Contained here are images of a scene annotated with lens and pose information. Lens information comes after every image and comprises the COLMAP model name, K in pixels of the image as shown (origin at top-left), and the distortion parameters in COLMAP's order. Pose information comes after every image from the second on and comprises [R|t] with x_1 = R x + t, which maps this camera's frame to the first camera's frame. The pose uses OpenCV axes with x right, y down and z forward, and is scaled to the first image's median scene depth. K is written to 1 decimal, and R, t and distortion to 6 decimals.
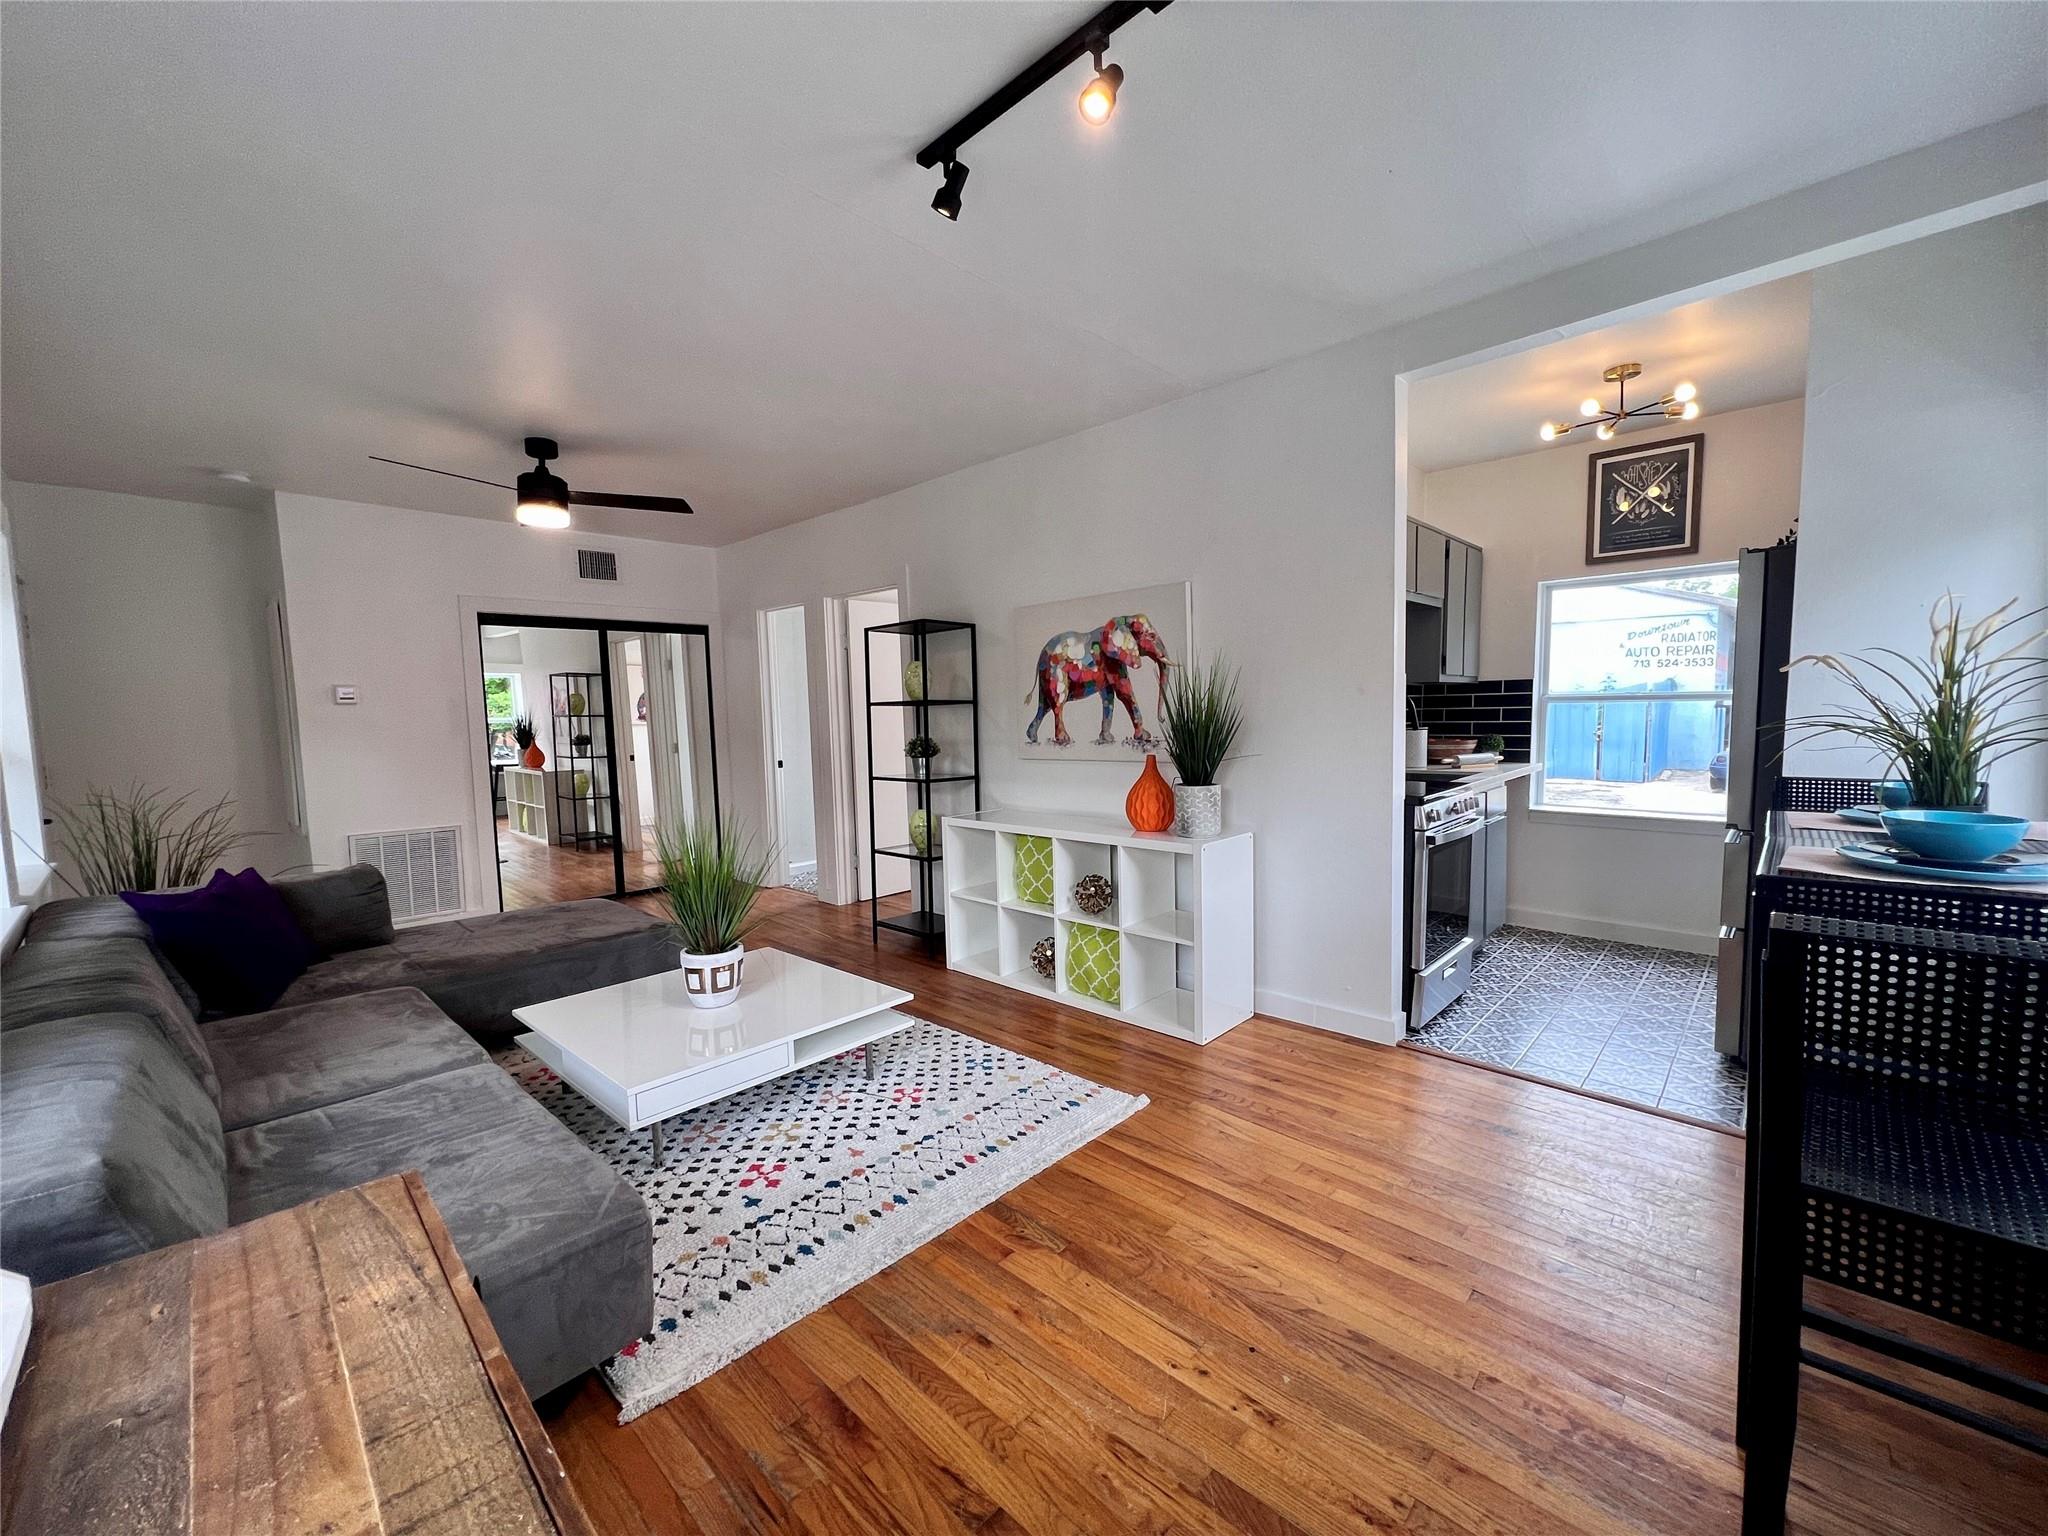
lens RADIAL K [[824.7, 0, 1027.0], [0, 824.7, 776.1], [0, 0, 1]] dist [-0.001087, 0.000726]
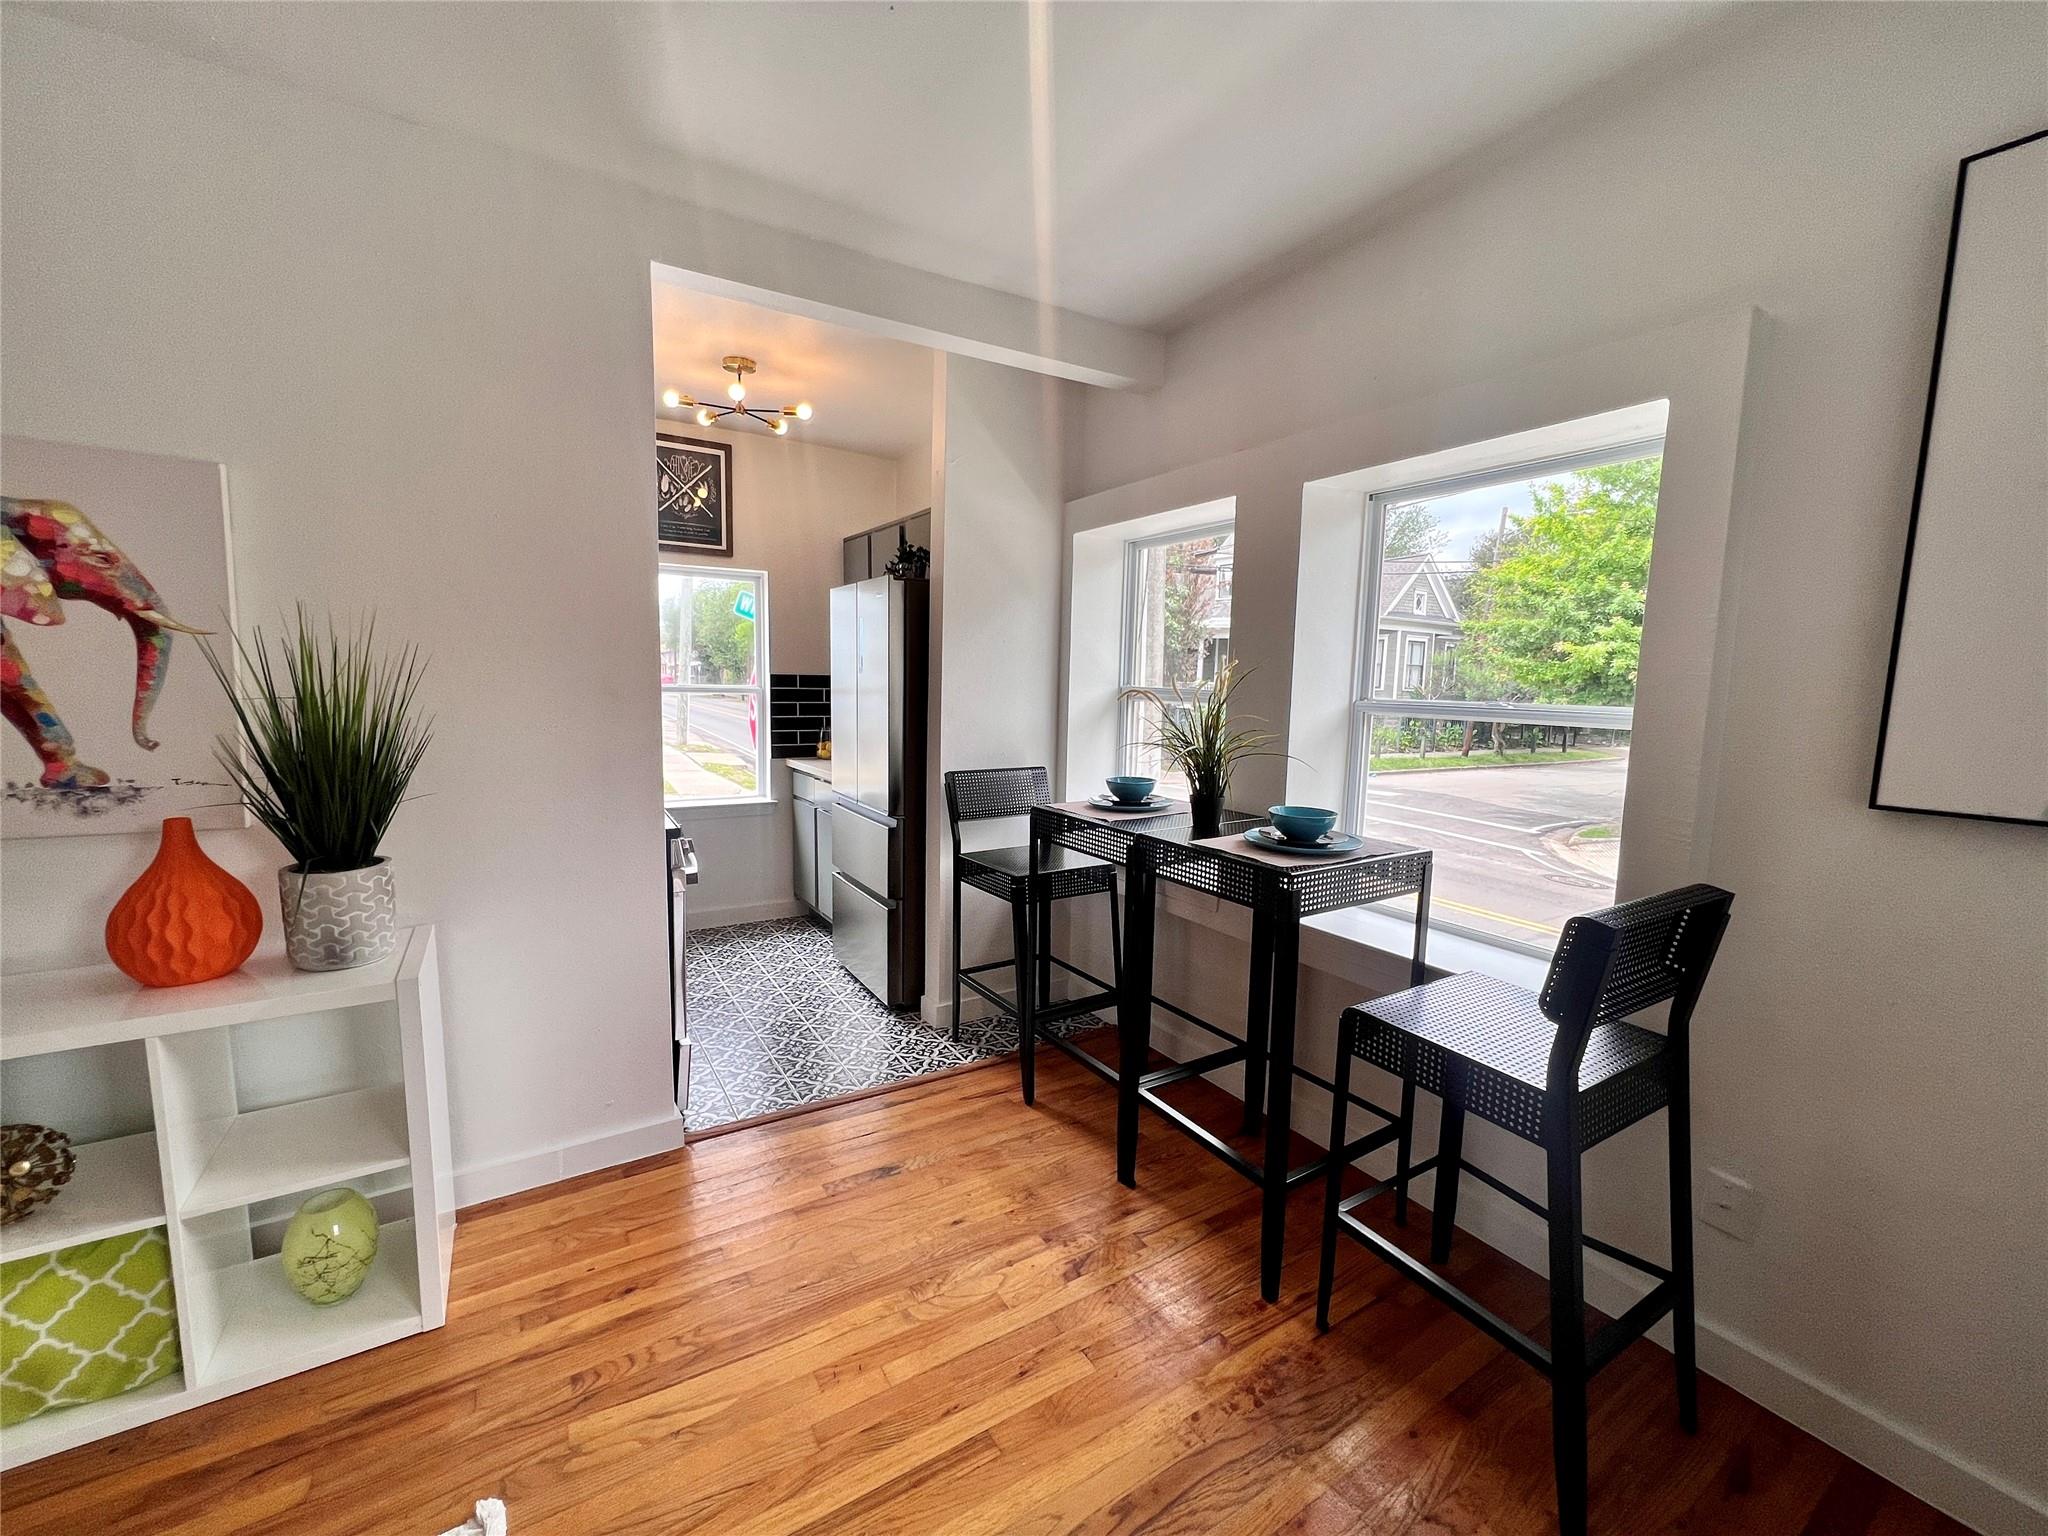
lens RADIAL K [[824.7, 0, 1027.0], [0, 824.7, 776.1], [0, 0, 1]] dist [-0.001087, 0.000726]
pose [[0.248673, -0.094262, 0.963990, -0.174622], [0.052195, 0.995111, 0.083841, -0.065189], [-0.967180, 0.029466, 0.252377, 0.418283]]
